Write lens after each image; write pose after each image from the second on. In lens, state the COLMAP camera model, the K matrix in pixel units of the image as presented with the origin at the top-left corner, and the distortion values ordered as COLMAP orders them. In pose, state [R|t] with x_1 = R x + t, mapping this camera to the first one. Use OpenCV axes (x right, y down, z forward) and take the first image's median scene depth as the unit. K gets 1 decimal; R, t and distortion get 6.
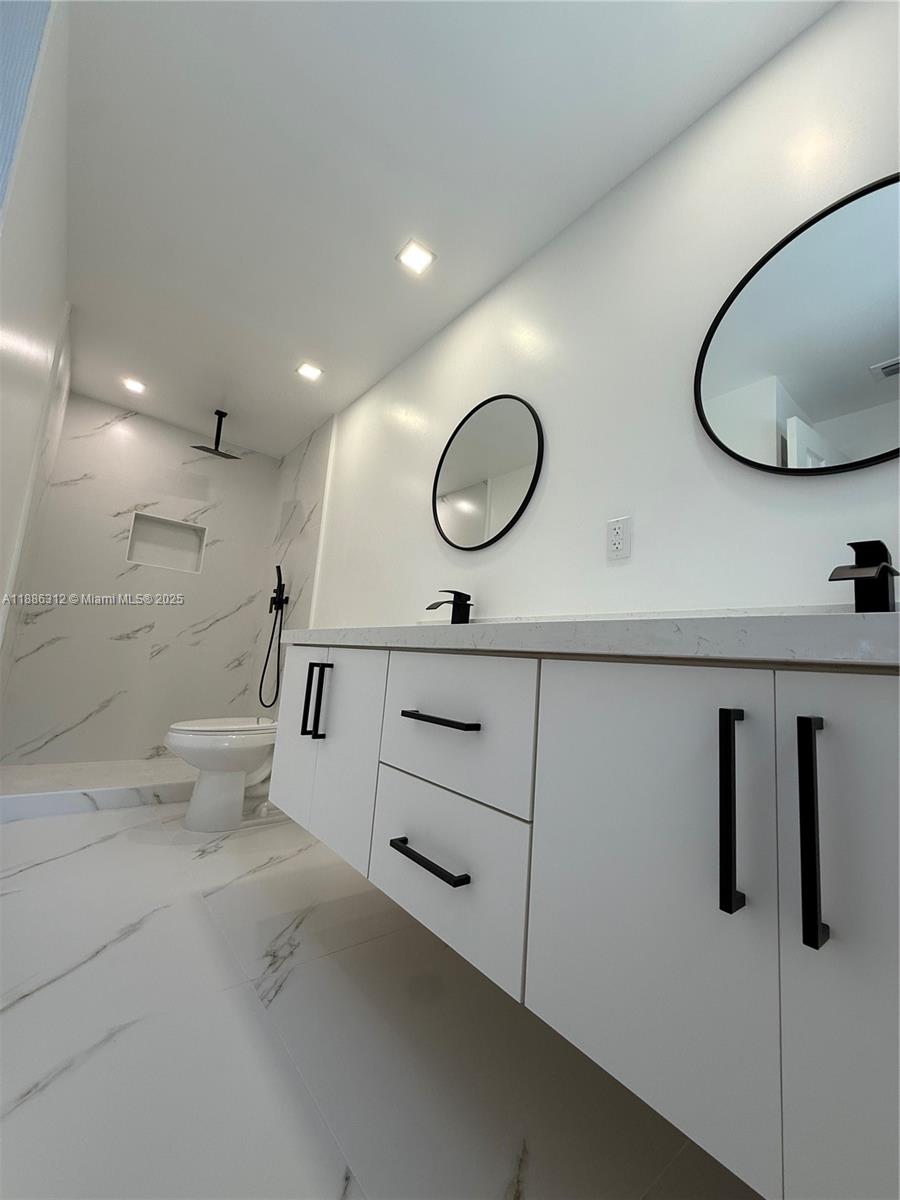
lens RADIAL K [[481.6, 0, 452.7], [0, 481.6, 598.2], [0, 0, 1]] dist [0.002628, -0.000116]
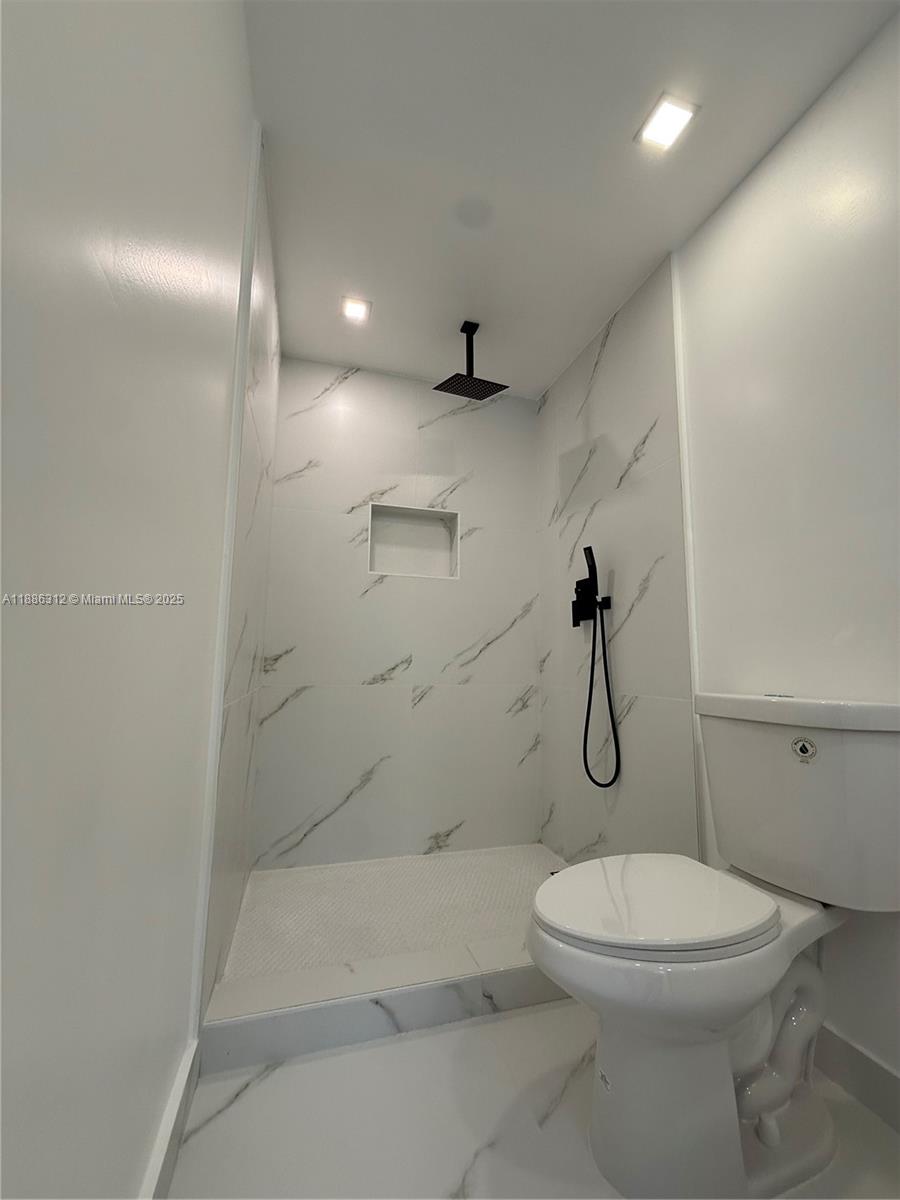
lens RADIAL K [[481.6, 0, 449.3], [0, 481.6, 599.8], [0, 0, 1]] dist [0.002628, -0.000116]
pose [[0.923712, -0.111169, -0.366604, -0.306462], [0.110431, 0.993616, -0.023055, -0.006955], [0.366826, -0.019188, 0.930092, 0.375288]]
